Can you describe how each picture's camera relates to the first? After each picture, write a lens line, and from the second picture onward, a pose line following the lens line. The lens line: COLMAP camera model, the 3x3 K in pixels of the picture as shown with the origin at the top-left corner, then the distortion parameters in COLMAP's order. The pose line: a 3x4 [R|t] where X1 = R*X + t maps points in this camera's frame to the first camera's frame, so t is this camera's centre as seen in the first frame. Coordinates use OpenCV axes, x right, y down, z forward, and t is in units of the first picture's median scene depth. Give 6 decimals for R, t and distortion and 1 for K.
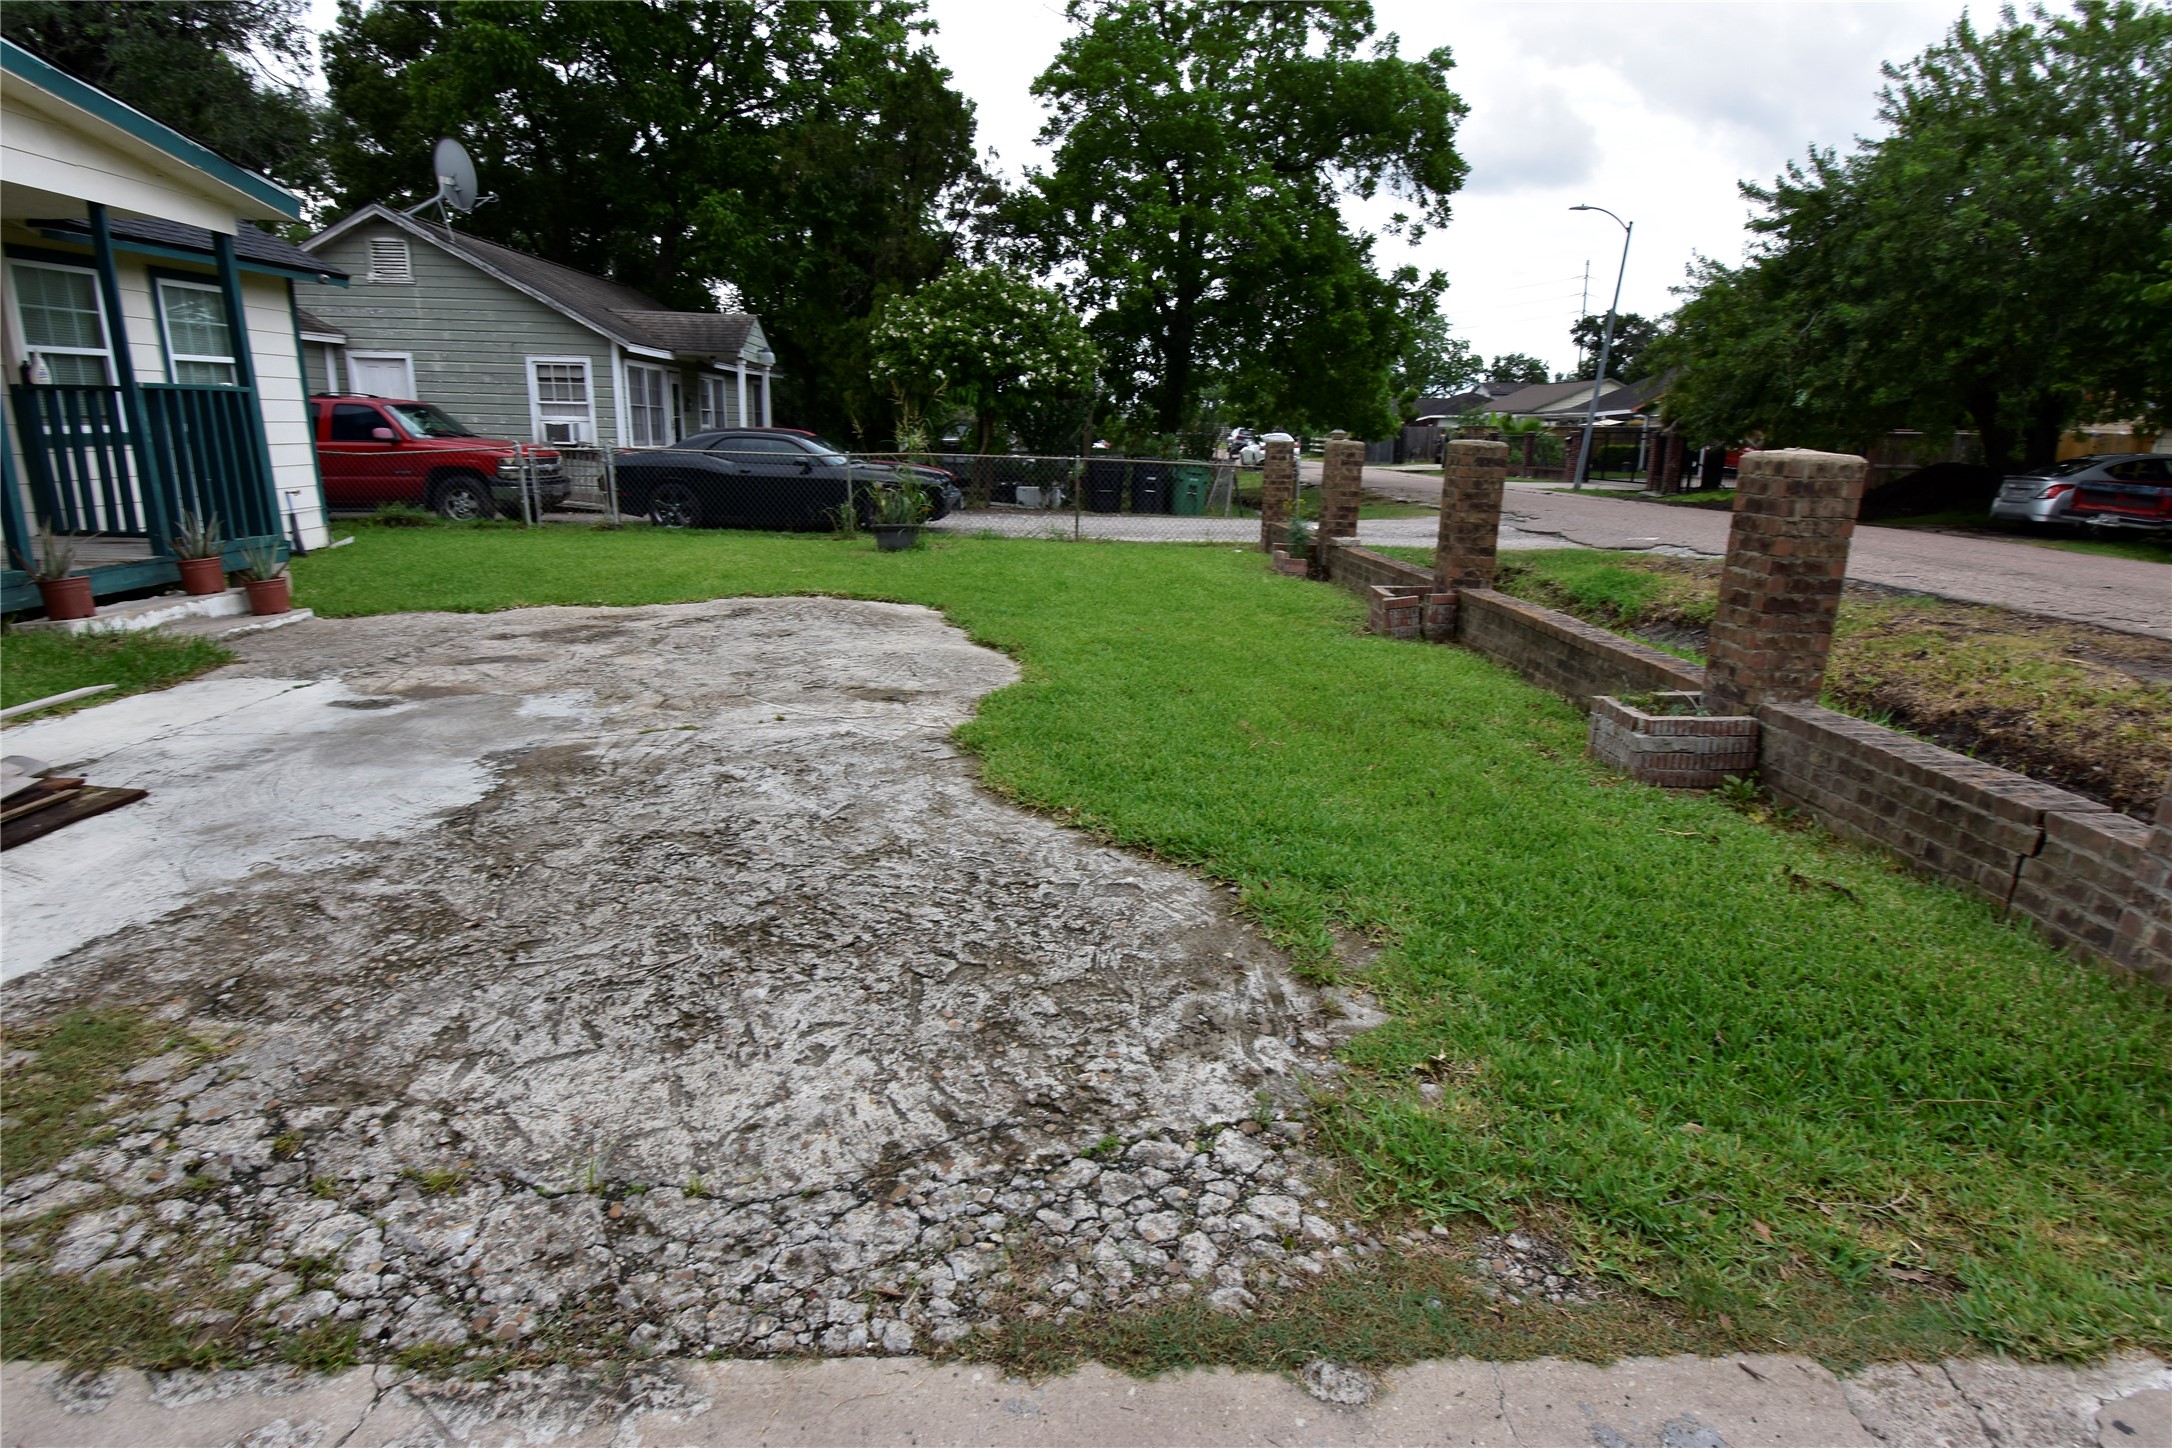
lens RADIAL K [[1164.9, 0, 1086.0], [0, 1164.9, 724.0], [0, 0, 1]] dist [-0.000214, -0.000520]
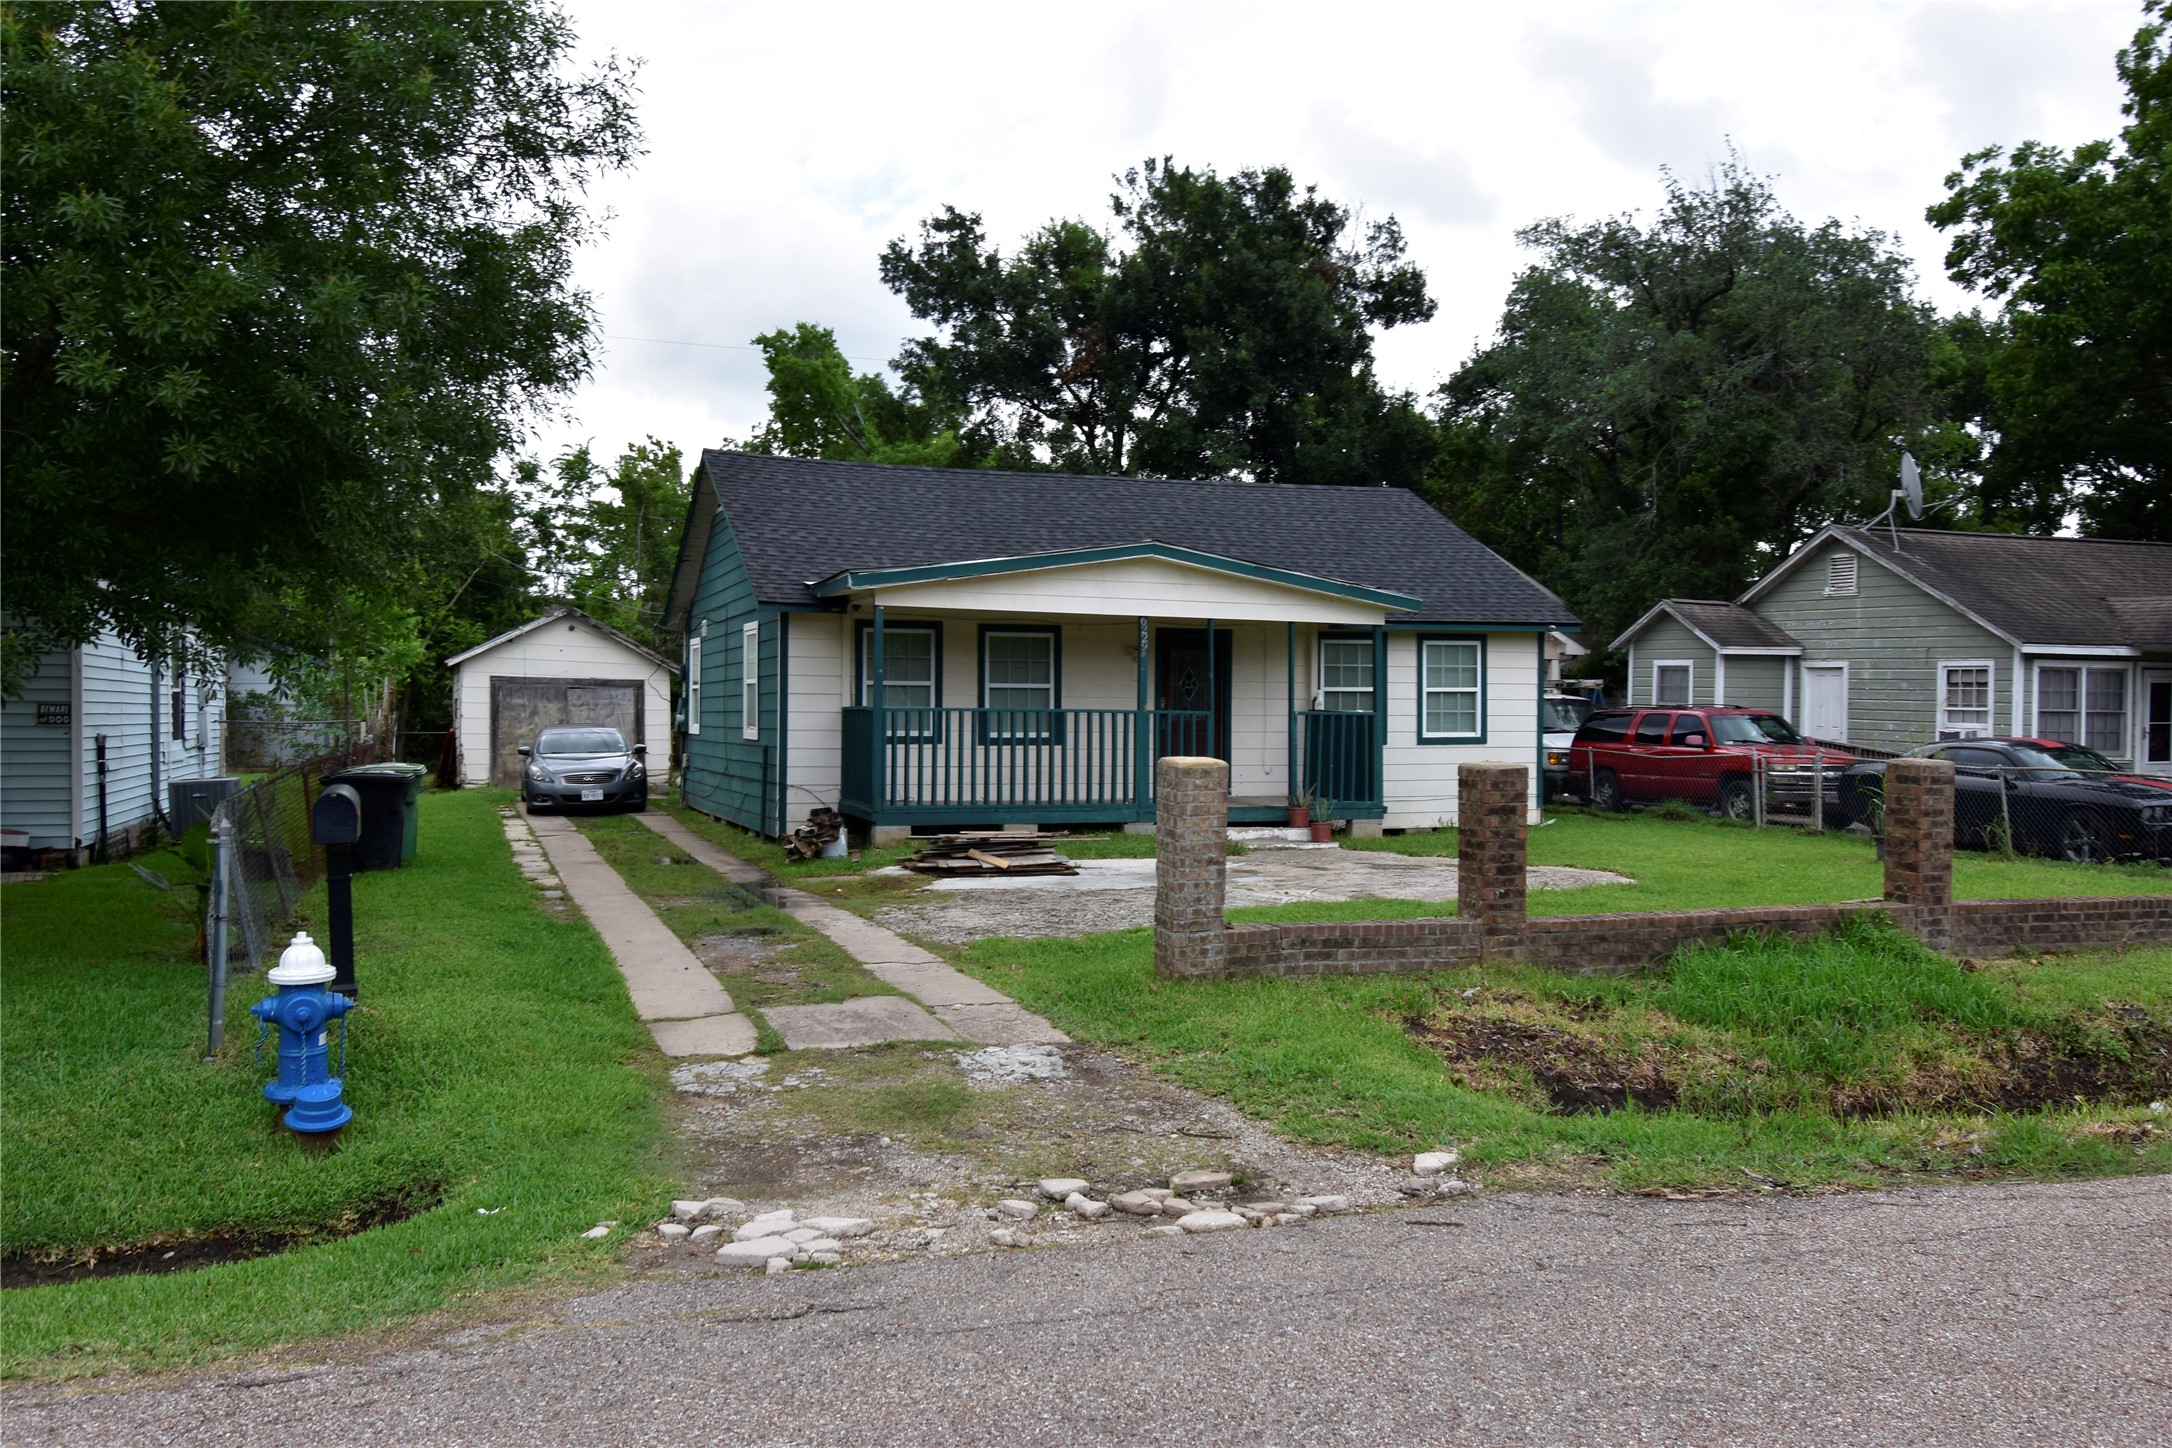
lens RADIAL K [[1798.7, 0, 1086.0], [0, 1798.7, 724.0], [0, 0, 1]] dist [-0.007713, -0.012321]
pose [[0.325190, 0.004268, -0.945639, 0.673970], [-0.238483, 0.968038, -0.077642, 0.008575], [0.915083, 0.250768, 0.315814, -0.070604]]
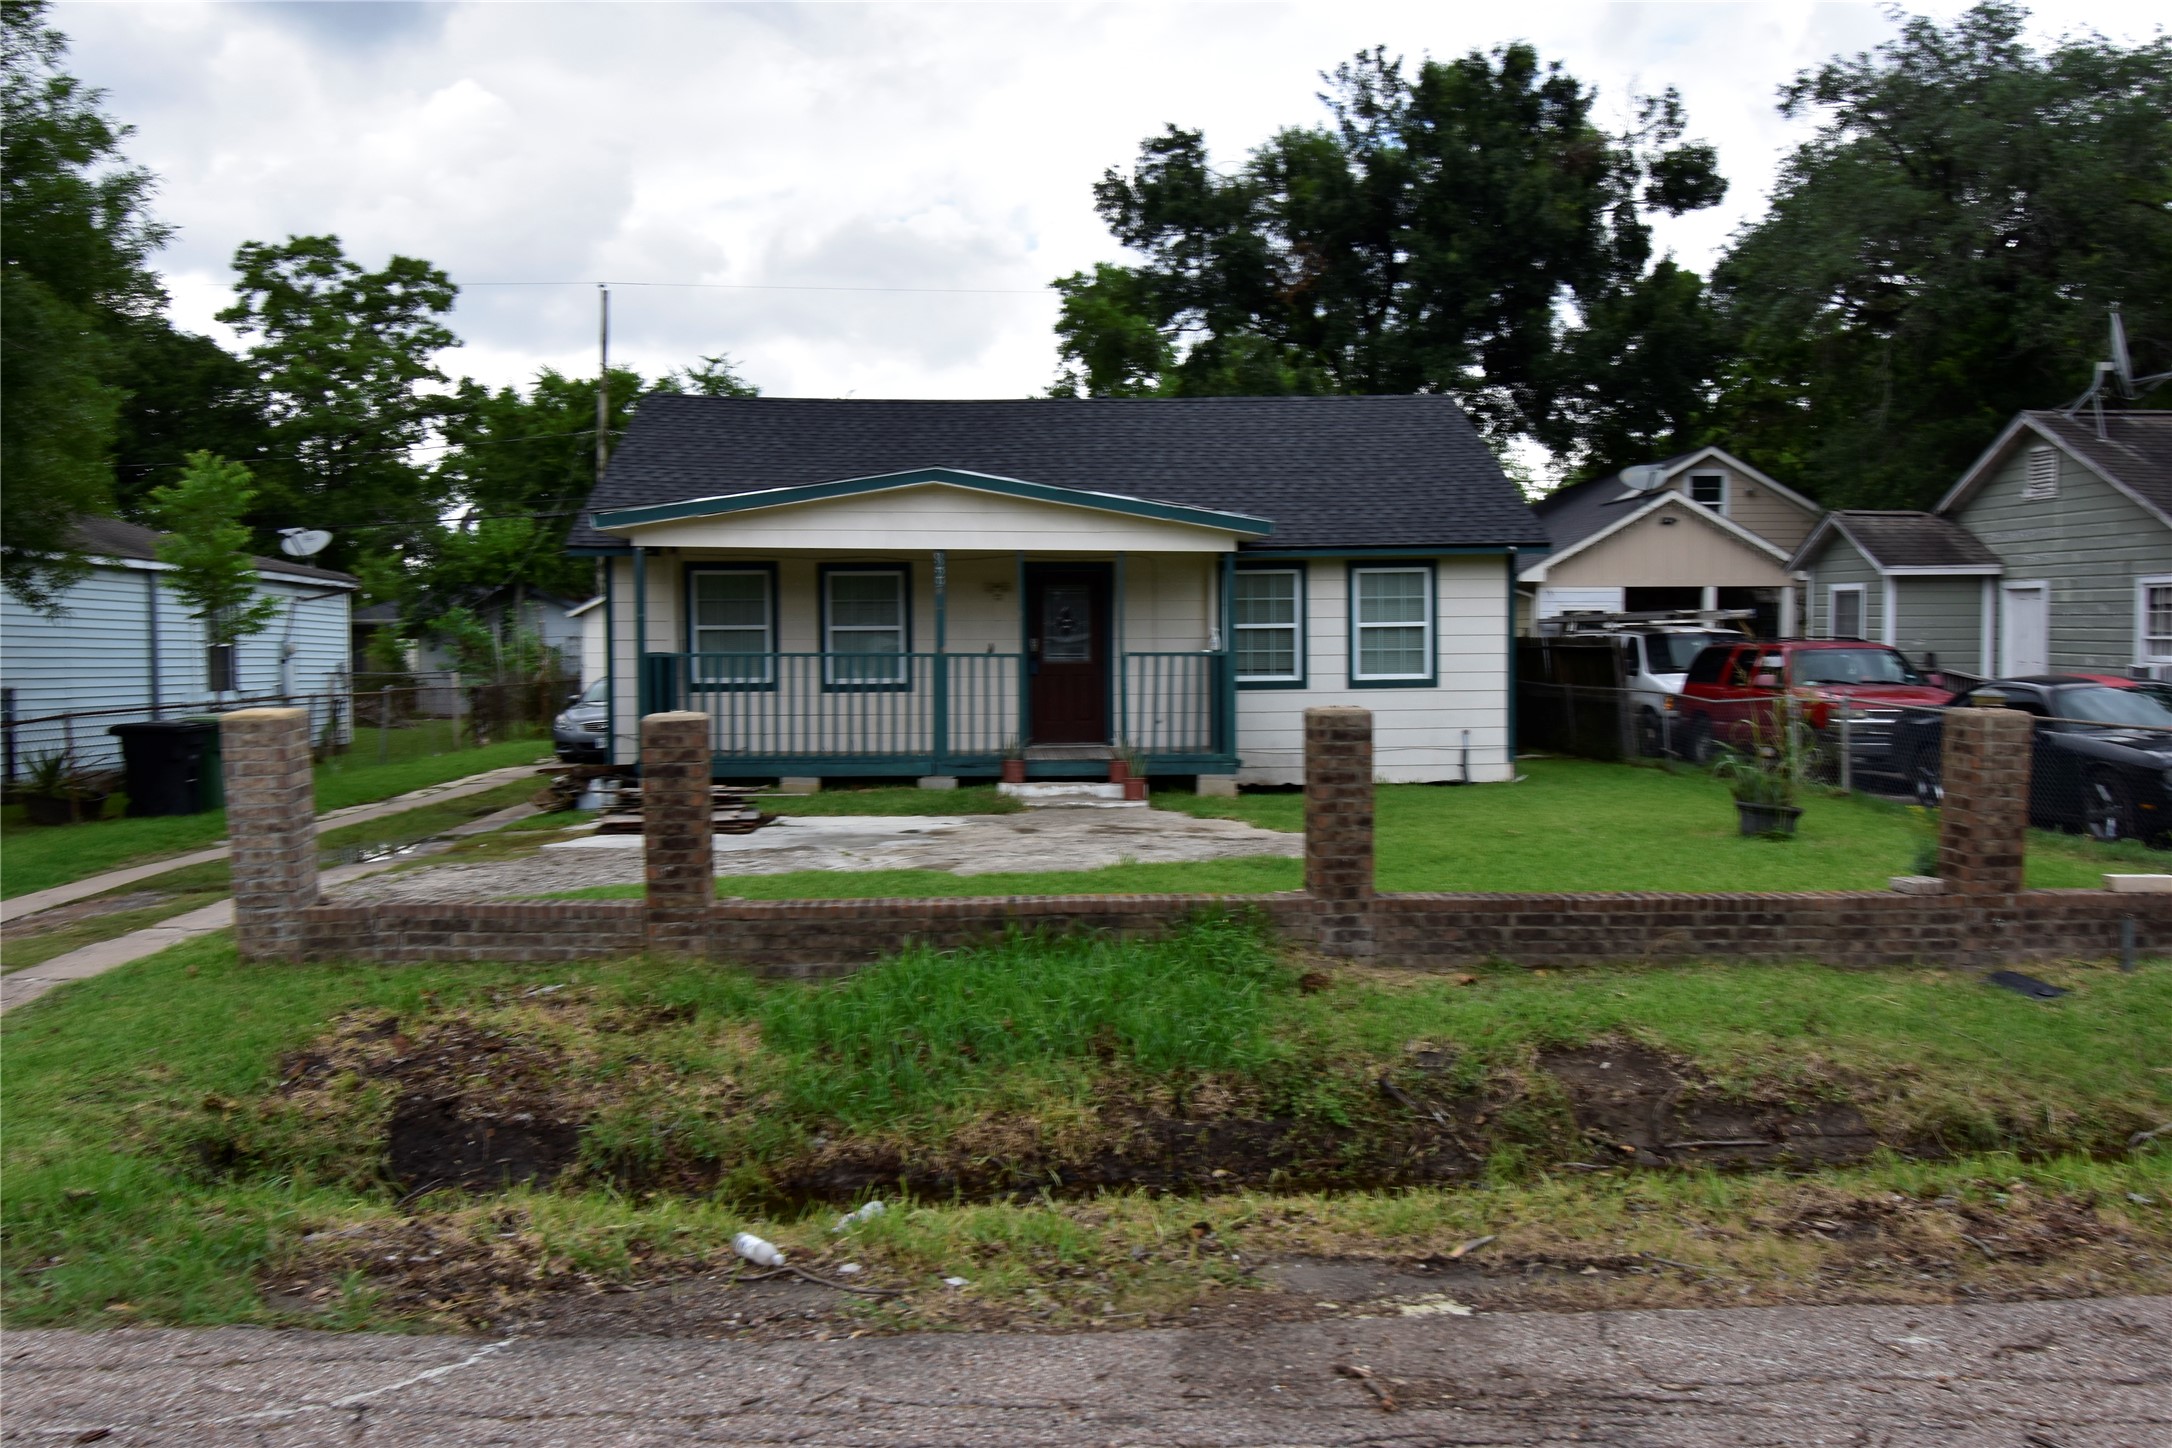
lens RADIAL K [[1798.7, 0, 1086.0], [0, 1798.7, 724.0], [0, 0, 1]] dist [-0.007713, -0.012321]
pose [[0.028615, 0.033602, -0.999026, 0.650131], [-0.241437, 0.970076, 0.025713, -0.096077], [0.969995, 0.240466, 0.035872, 0.342462]]
